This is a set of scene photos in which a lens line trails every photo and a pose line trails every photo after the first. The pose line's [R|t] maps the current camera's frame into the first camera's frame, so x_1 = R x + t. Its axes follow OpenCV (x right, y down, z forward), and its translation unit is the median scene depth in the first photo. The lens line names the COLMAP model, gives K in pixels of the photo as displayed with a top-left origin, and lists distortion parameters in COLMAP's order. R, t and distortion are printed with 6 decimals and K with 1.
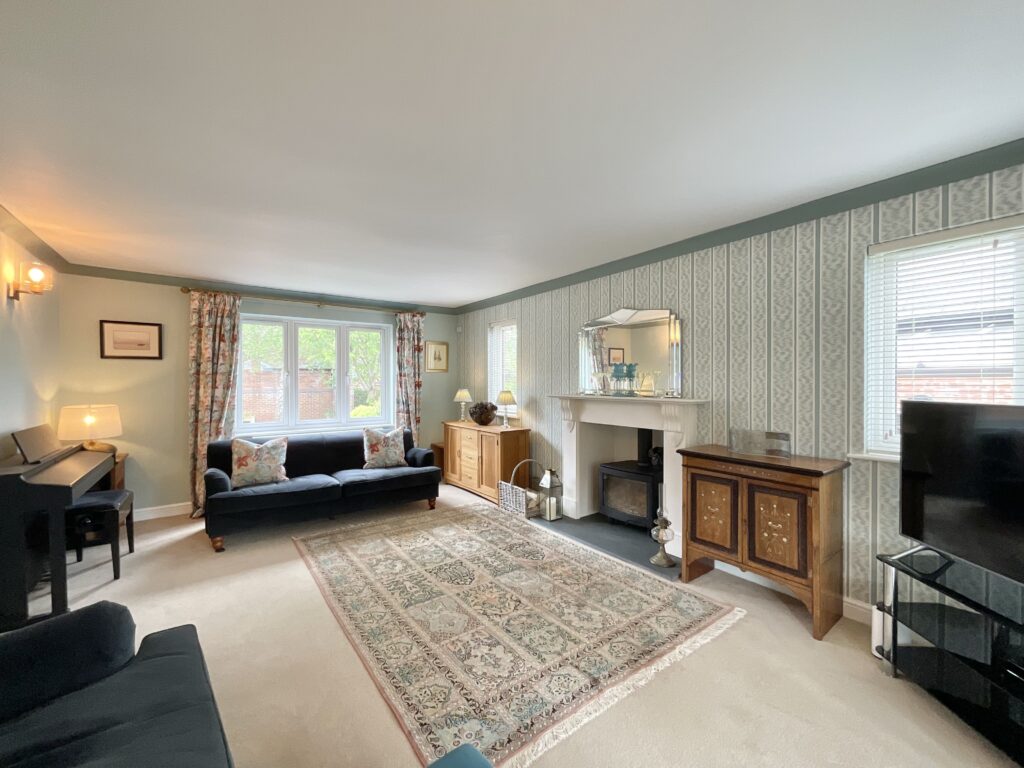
lens RADIAL K [[410.1, 0, 514.1], [0, 410.1, 409.3], [0, 0, 1]] dist [-0.000810, -0.000054]
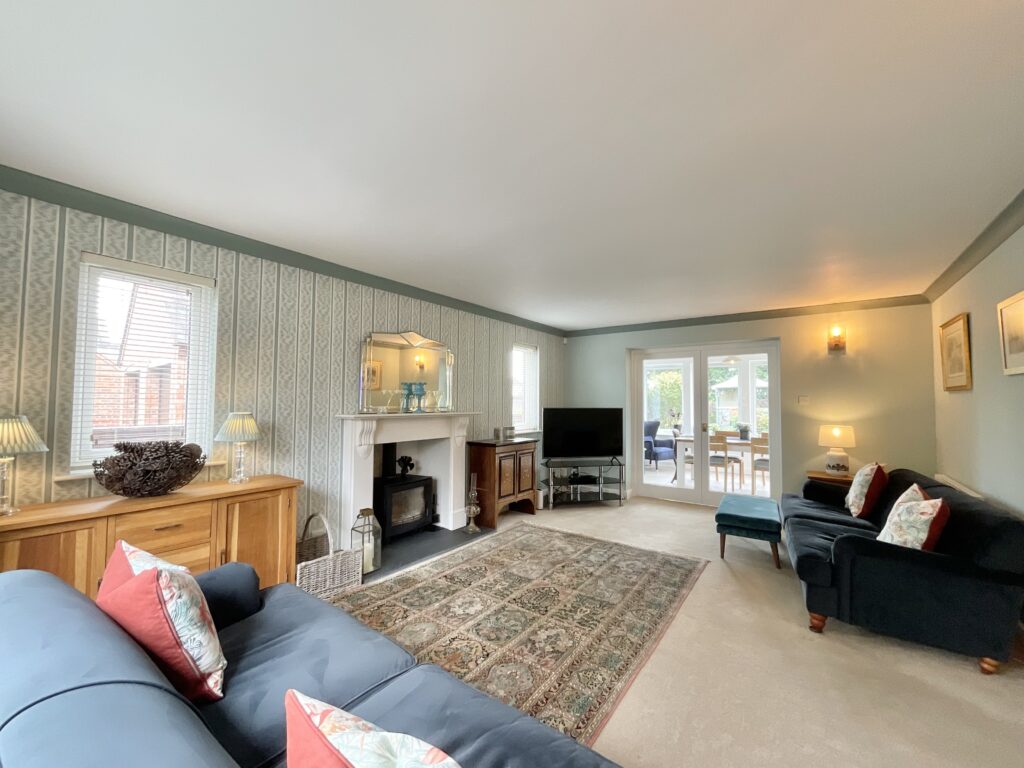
lens RADIAL K [[421.8, 0, 507.3], [0, 421.8, 383.9], [0, 0, 1]] dist [-0.002289, -0.000315]
pose [[-0.287851, 0.036035, 0.956997, -0.993956], [0.056342, 0.998198, -0.020639, -0.078656], [-0.956016, 0.047978, -0.289363, 1.216316]]
